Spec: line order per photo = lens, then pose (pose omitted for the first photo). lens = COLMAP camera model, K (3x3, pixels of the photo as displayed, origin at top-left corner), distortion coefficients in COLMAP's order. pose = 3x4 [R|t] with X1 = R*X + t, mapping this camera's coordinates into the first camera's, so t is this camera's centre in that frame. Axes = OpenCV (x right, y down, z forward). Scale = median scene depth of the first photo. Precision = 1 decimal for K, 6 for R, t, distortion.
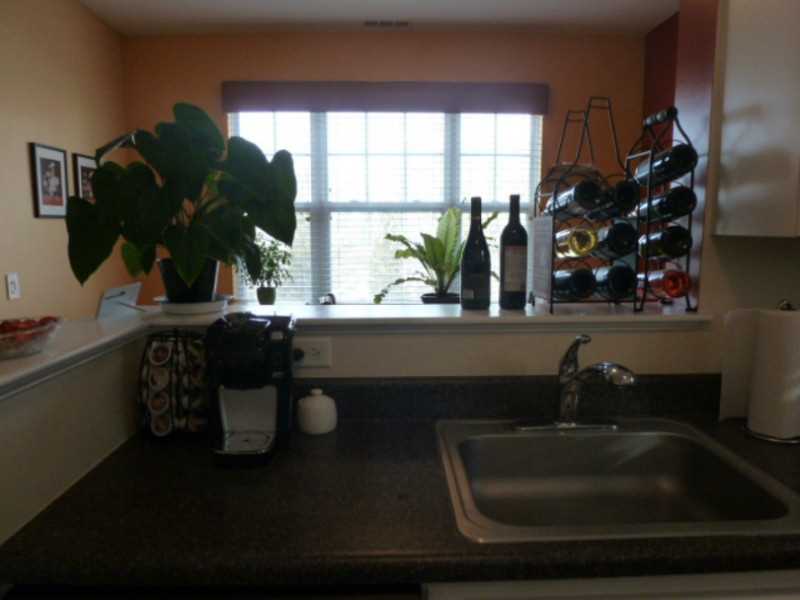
lens RADIAL K [[575.2, 0, 400.0], [0, 575.2, 300.0], [0, 0, 1]] dist [-0.044588, 0.002601]
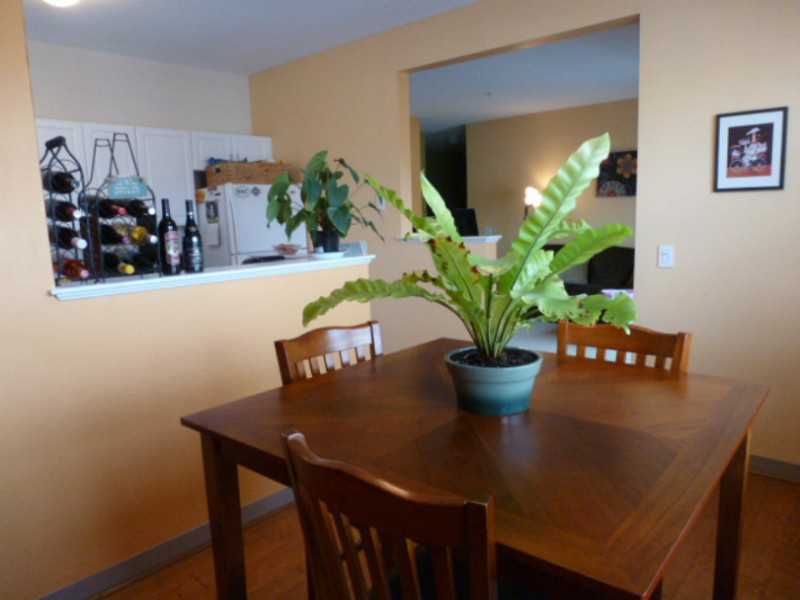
lens RADIAL K [[575.2, 0, 400.0], [0, 575.2, 300.0], [0, 0, 1]] dist [-0.044588, 0.002601]
pose [[-0.665935, 0.120994, -0.736132, 0.462098], [-0.065631, 0.973432, 0.219370, -0.141762], [0.743117, 0.194399, -0.640301, 1.244693]]
